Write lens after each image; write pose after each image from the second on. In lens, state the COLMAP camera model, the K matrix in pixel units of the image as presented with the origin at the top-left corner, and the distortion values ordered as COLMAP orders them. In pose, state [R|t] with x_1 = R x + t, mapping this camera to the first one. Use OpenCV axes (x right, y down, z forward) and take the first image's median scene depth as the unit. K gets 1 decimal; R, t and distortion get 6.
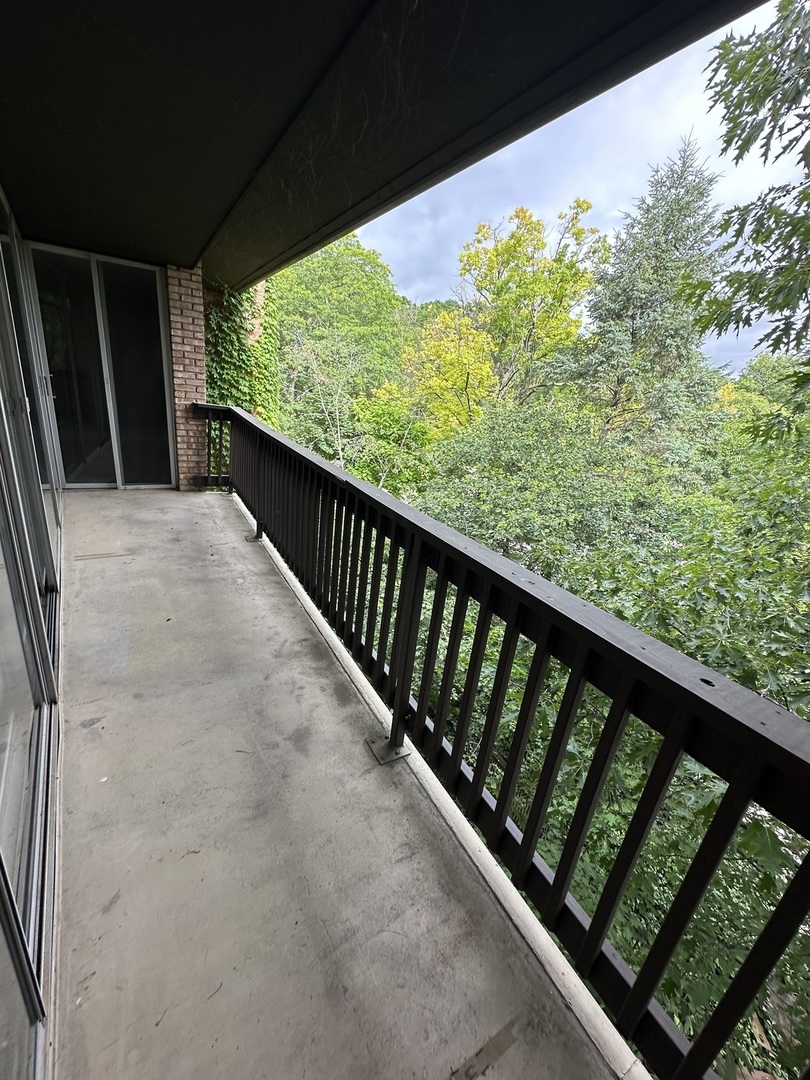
lens RADIAL K [[431.7, 0, 406.7], [0, 431.7, 534.4], [0, 0, 1]] dist [0.000615, 0.001443]
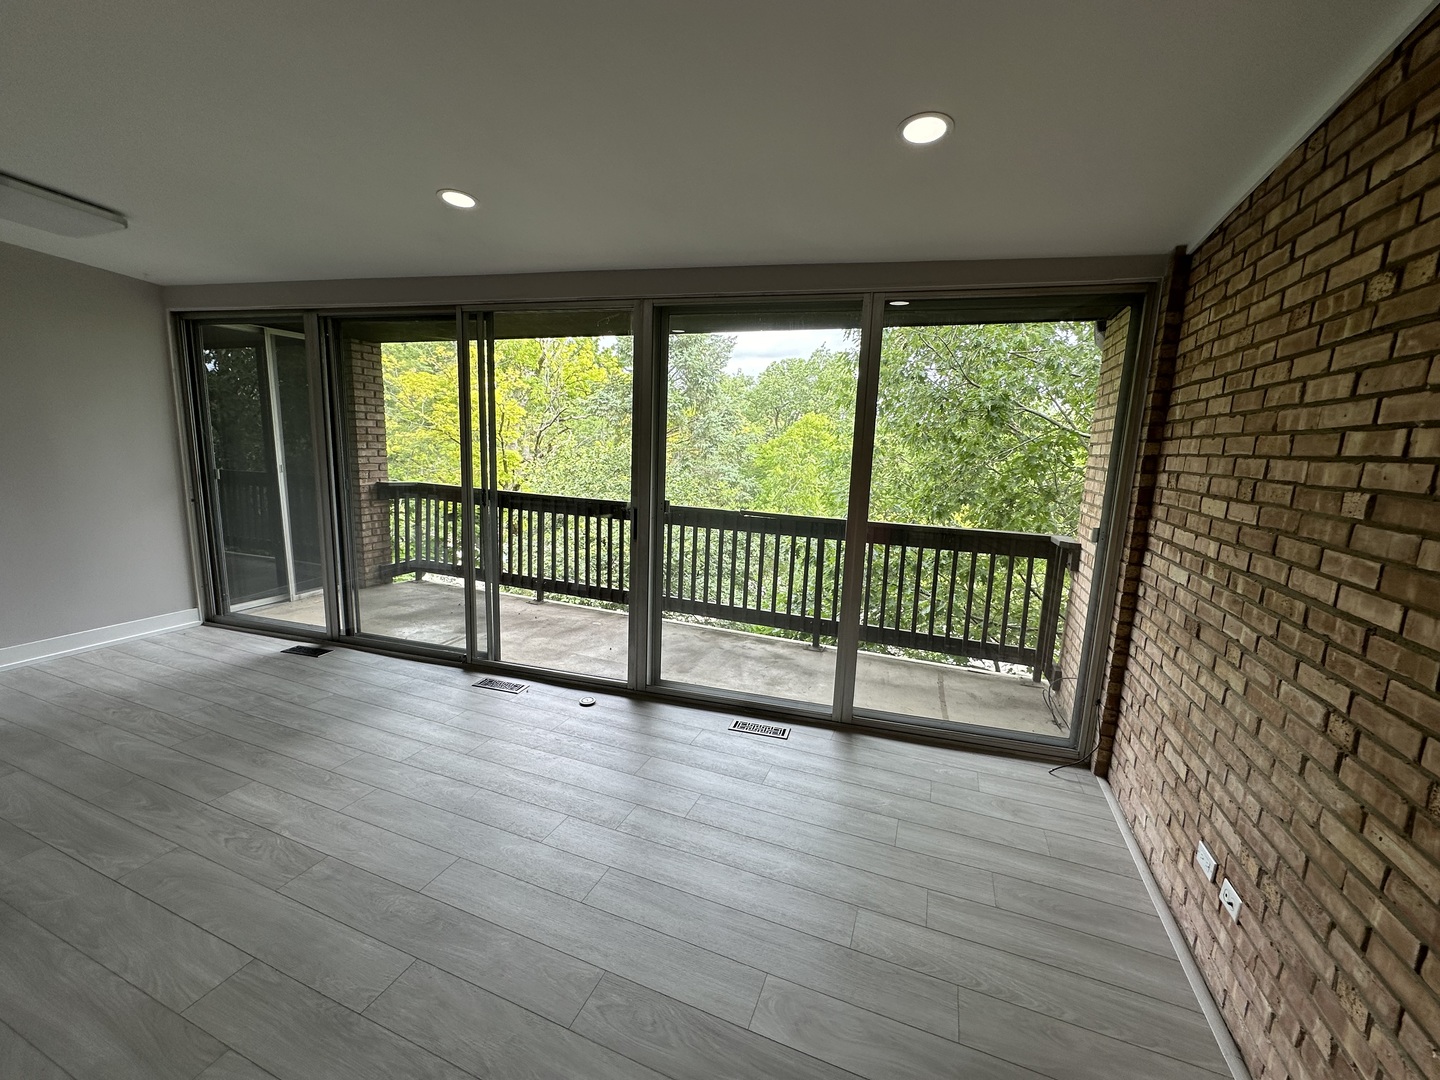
lens RADIAL K [[575.6, 0, 709.4], [0, 575.6, 541.7], [0, 0, 1]] dist [0.000615, 0.001443]
pose [[0.790713, -0.185650, 0.583359, -0.670000], [0.247990, 0.968359, -0.027964, 0.010043], [-0.559709, 0.166779, 0.811733, -0.301869]]
